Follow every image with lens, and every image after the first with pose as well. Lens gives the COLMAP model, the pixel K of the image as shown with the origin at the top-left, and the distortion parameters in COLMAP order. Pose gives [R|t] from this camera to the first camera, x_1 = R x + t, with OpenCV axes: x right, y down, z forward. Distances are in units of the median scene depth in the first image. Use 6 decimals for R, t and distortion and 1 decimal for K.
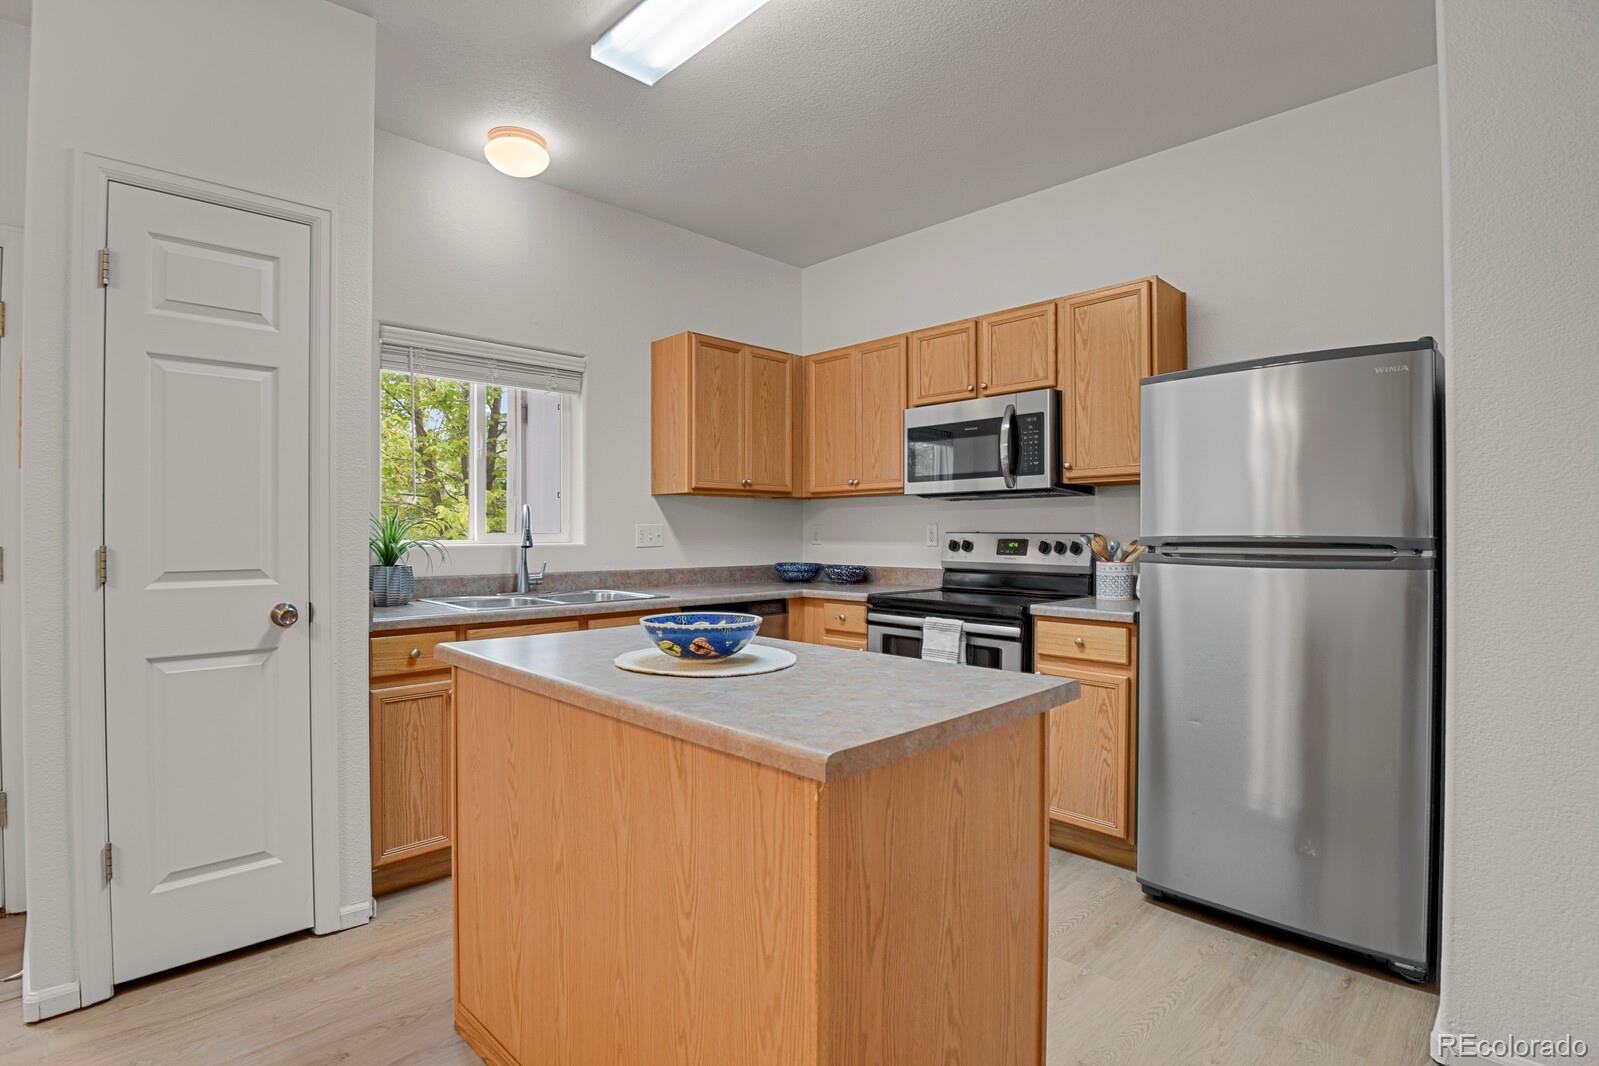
lens RADIAL K [[778.5, 0, 810.0], [0, 778.5, 531.2], [0, 0, 1]] dist [-0.023910, -0.004762]
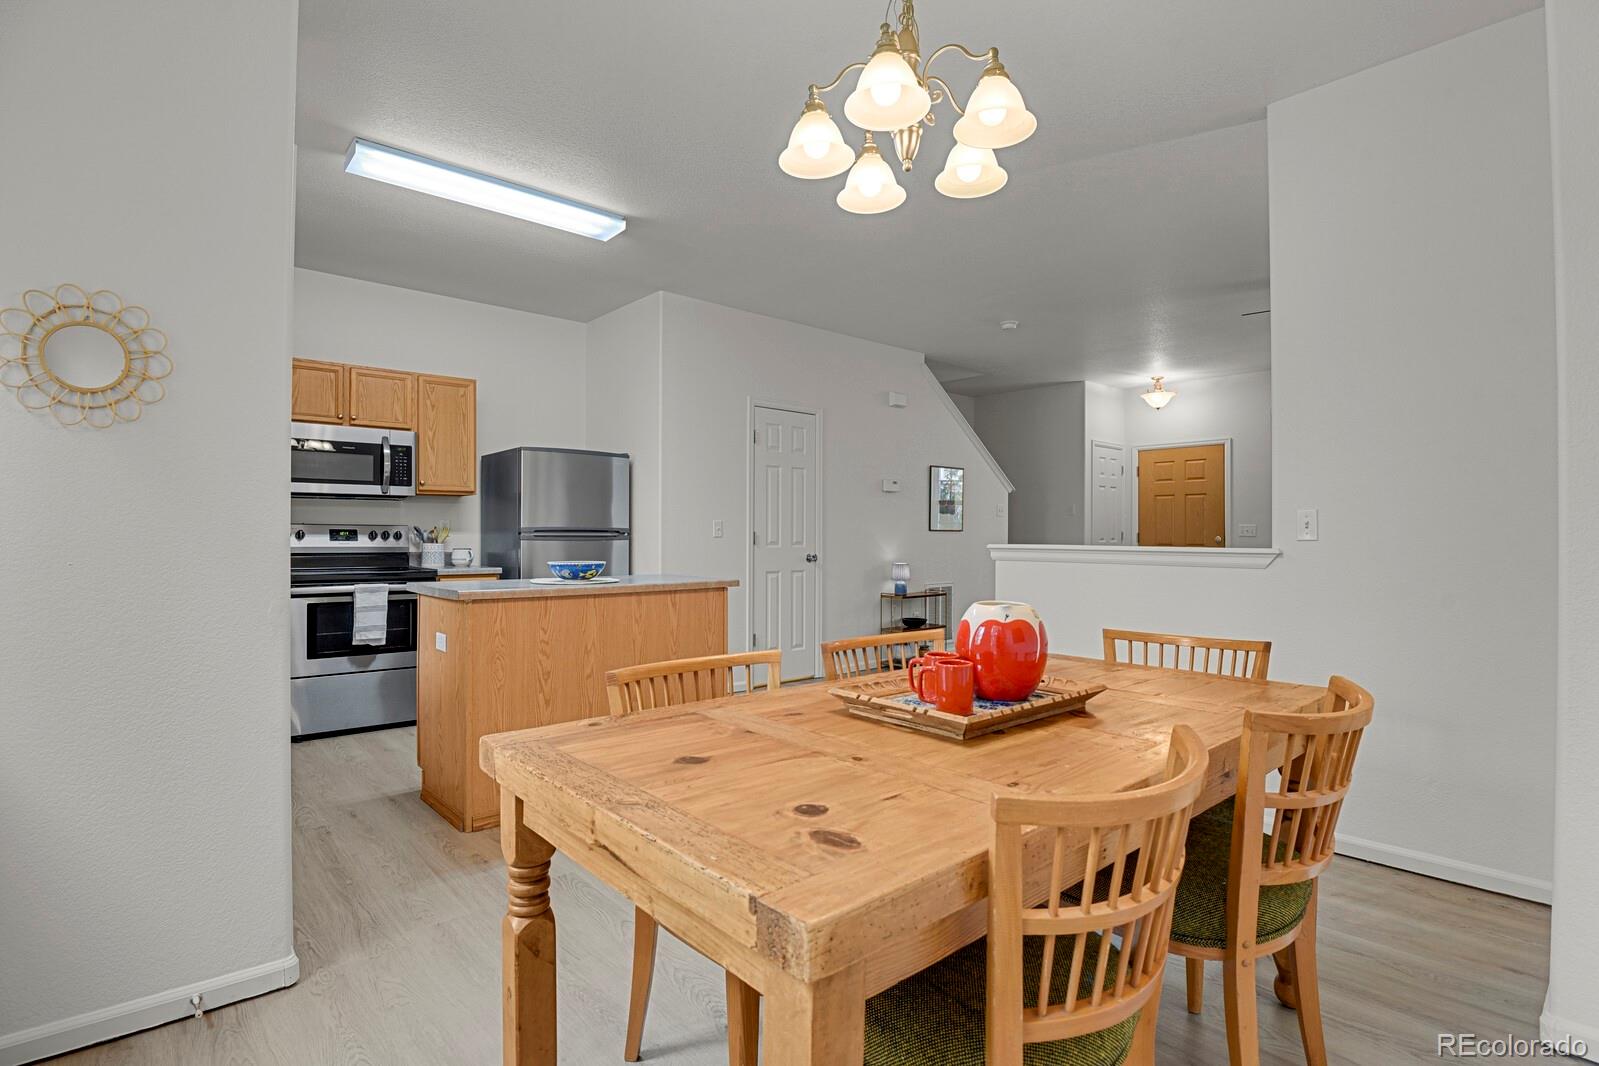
lens RADIAL K [[778.5, 0, 810.0], [0, 778.5, 531.2], [0, 0, 1]] dist [-0.023910, -0.004762]
pose [[0.055718, 0.005188, 0.998433, -1.129704], [-0.005153, 0.999975, -0.004908, 0.017455], [-0.998433, -0.004872, 0.055743, 0.122026]]
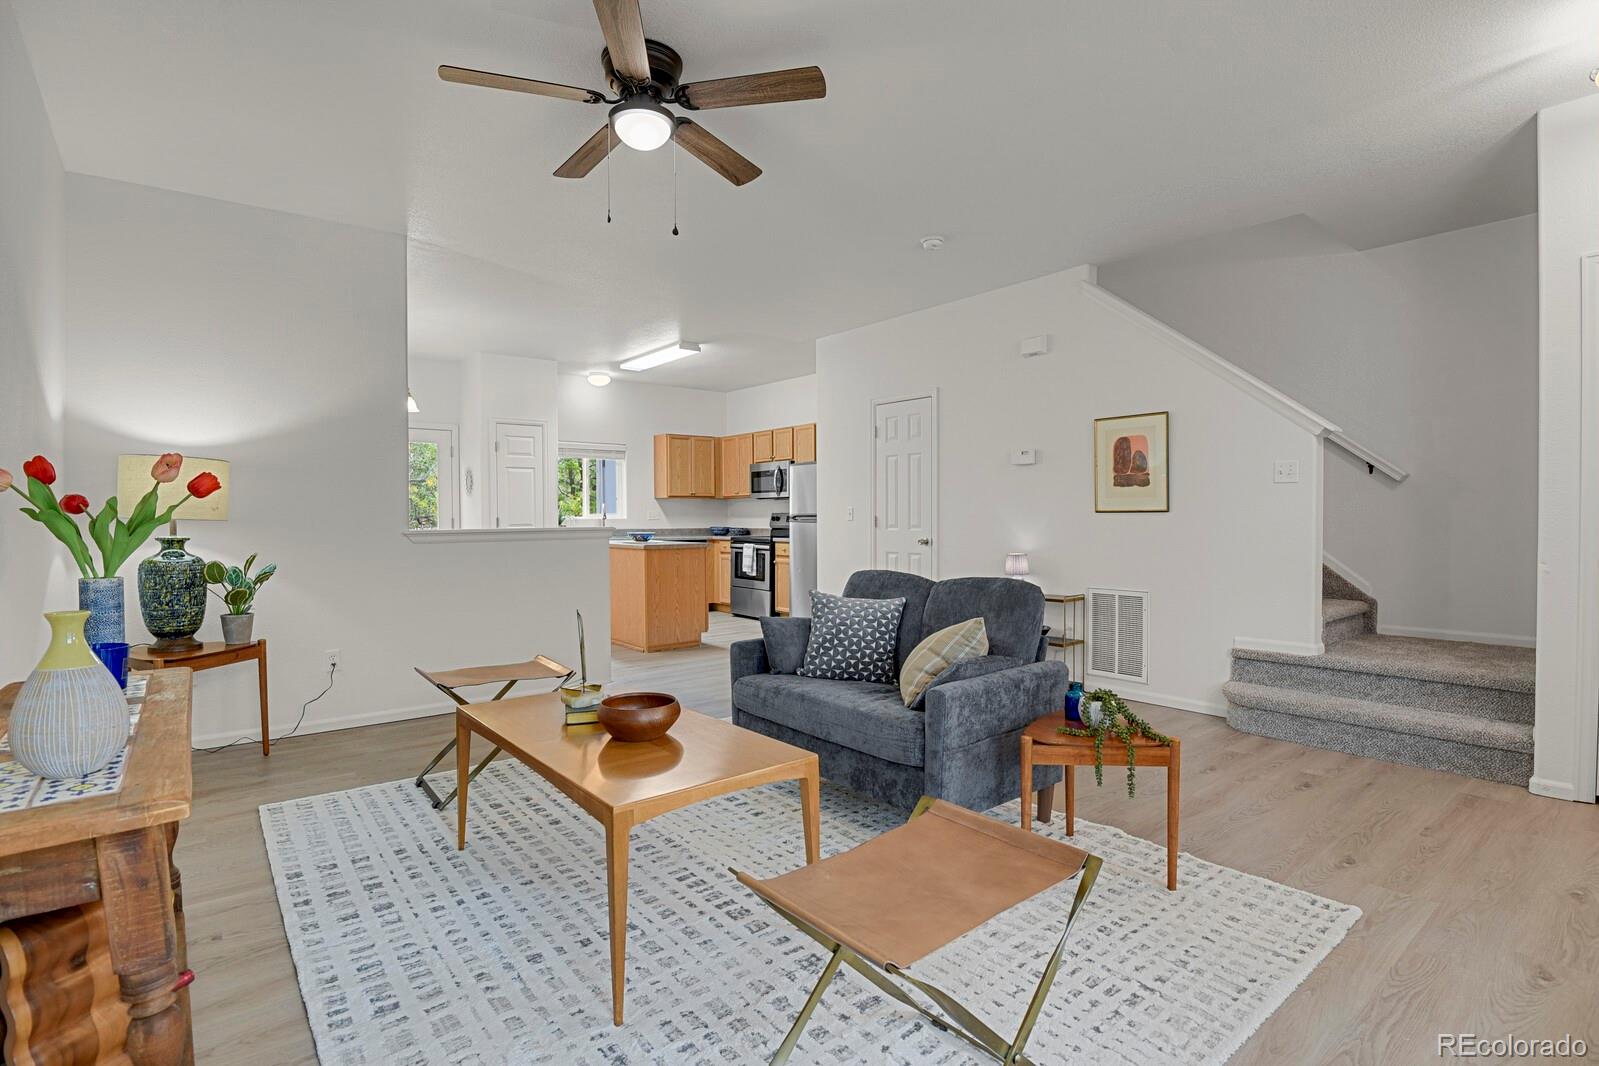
lens RADIAL K [[778.5, 0, 810.0], [0, 778.5, 531.2], [0, 0, 1]] dist [-0.023910, -0.004762]
pose [[0.994802, -0.001197, -0.101822, 0.633313], [0.003497, 0.999743, 0.022419, 0.004593], [0.101769, -0.022658, 0.994550, -1.648625]]
